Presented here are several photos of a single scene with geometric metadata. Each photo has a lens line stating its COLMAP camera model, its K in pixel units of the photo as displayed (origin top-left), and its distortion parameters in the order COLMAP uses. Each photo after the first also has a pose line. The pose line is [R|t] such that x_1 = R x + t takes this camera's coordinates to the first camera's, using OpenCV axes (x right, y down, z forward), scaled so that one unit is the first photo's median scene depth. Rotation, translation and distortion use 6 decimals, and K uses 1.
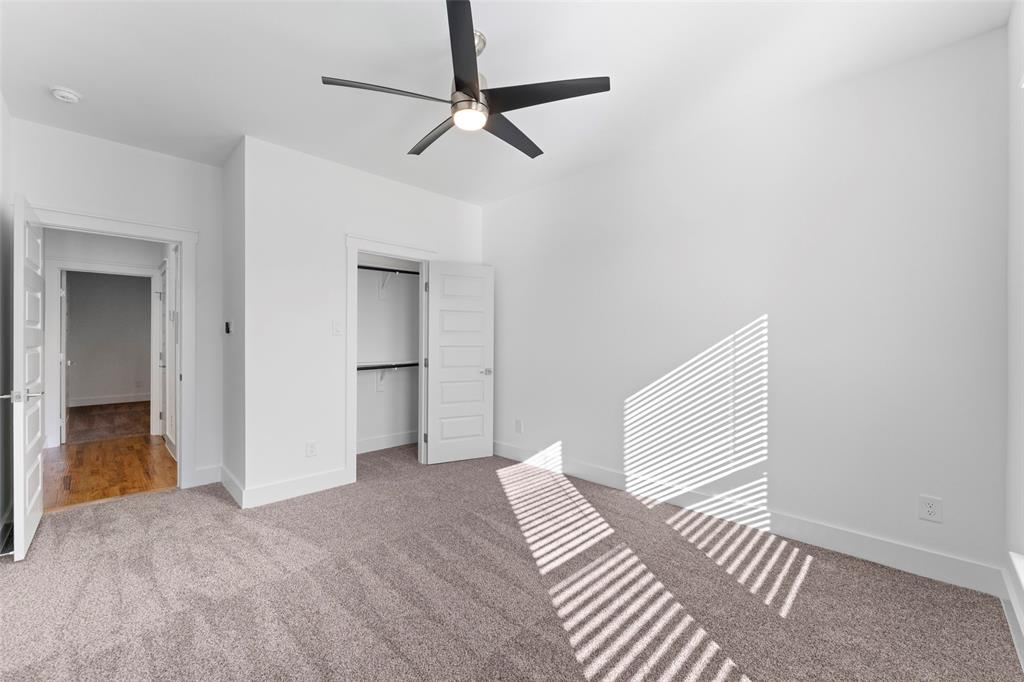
lens RADIAL K [[414.0, 0, 506.6], [0, 414.0, 340.5], [0, 0, 1]] dist [0.002283, 0.000097]
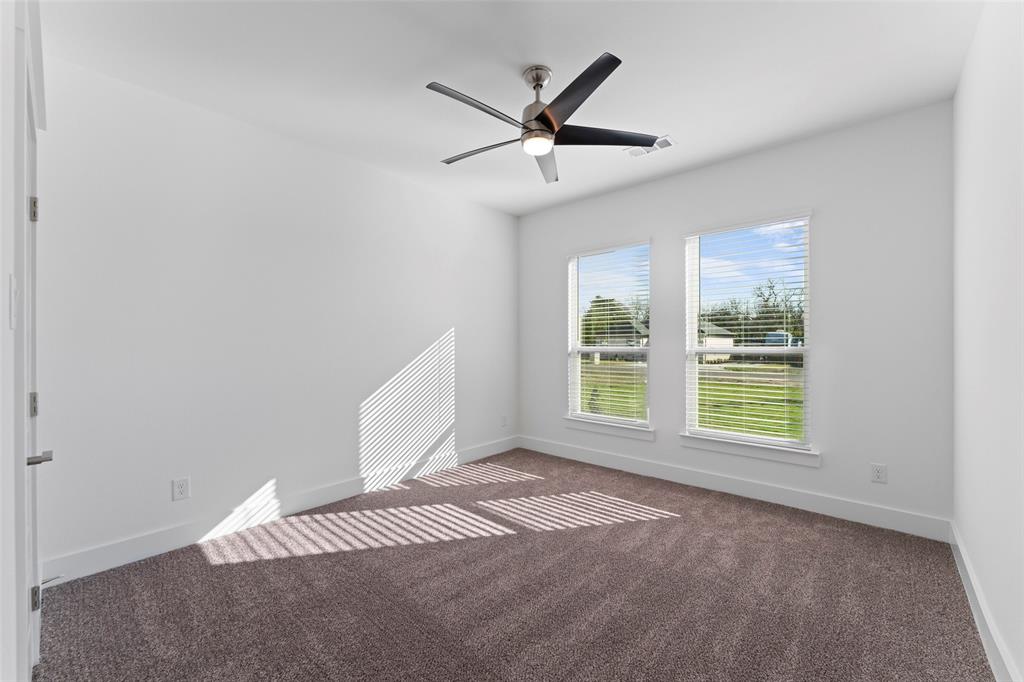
lens RADIAL K [[414.0, 0, 512.9], [0, 414.0, 341.3], [0, 0, 1]] dist [0.002283, 0.000097]
pose [[-0.044335, -0.008818, 0.998978, -0.822045], [0.002457, 0.999957, 0.008936, -0.022261], [-0.999014, 0.002851, -0.044311, 0.743729]]
